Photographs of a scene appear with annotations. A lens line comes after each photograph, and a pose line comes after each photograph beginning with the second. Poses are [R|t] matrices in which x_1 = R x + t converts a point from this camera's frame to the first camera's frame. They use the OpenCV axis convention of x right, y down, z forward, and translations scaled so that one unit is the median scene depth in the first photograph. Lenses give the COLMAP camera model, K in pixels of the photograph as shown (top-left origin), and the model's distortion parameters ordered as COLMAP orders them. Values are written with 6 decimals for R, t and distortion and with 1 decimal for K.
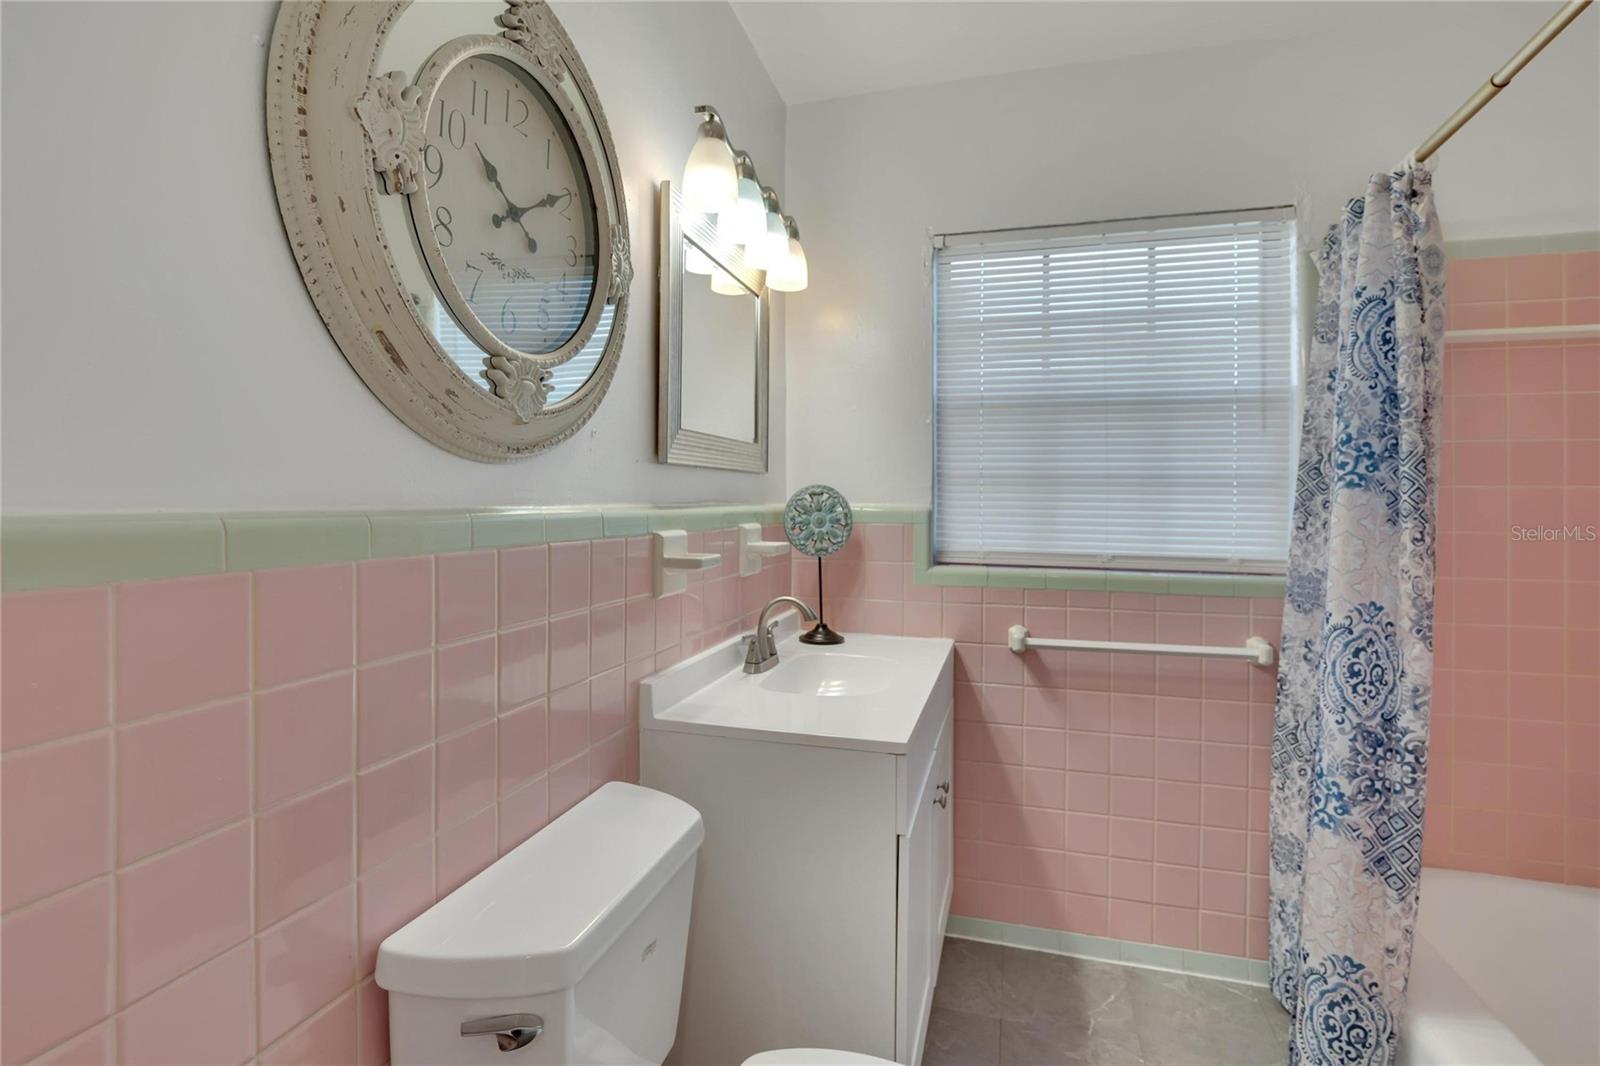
lens RADIAL K [[725.6, 0, 803.5], [0, 725.6, 506.4], [0, 0, 1]] dist [-0.018416, 0.000404]
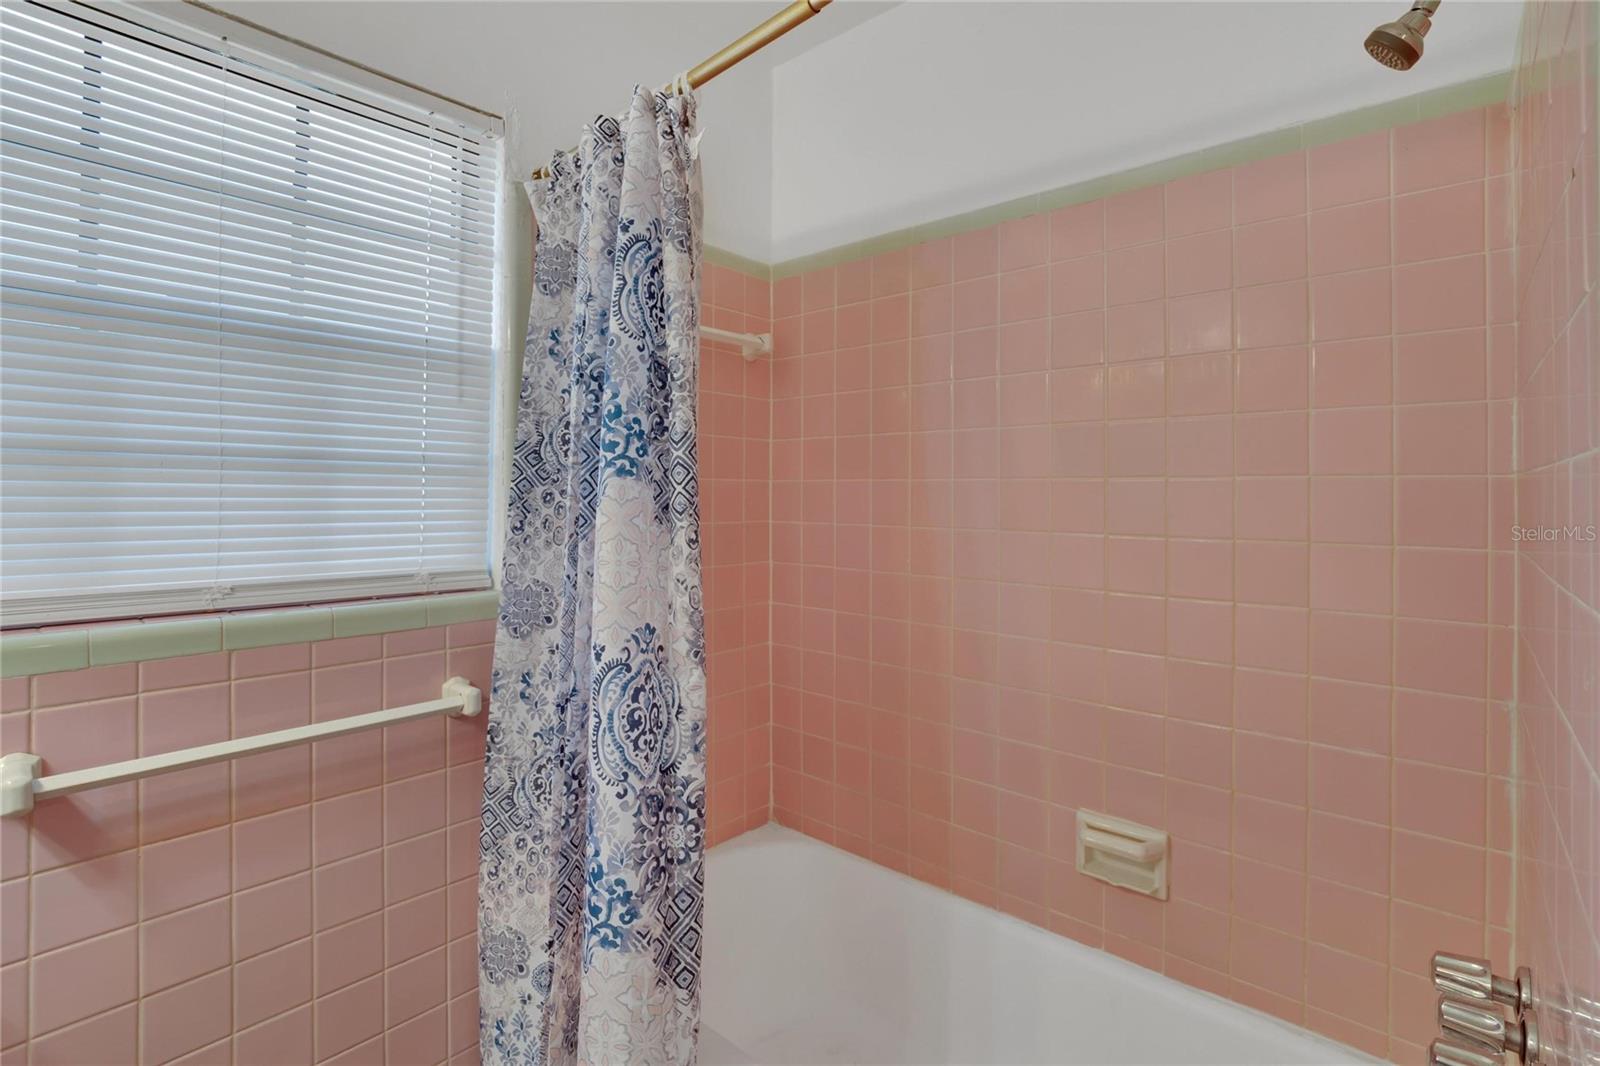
lens RADIAL K [[725.6, 0, 803.5], [0, 725.6, 506.4], [0, 0, 1]] dist [-0.018416, 0.000404]
pose [[0.424987, -0.000780, 0.905199, 0.157956], [-0.003174, 0.999992, 0.002352, 0.003951], [-0.905194, -0.003873, 0.424981, 0.516990]]
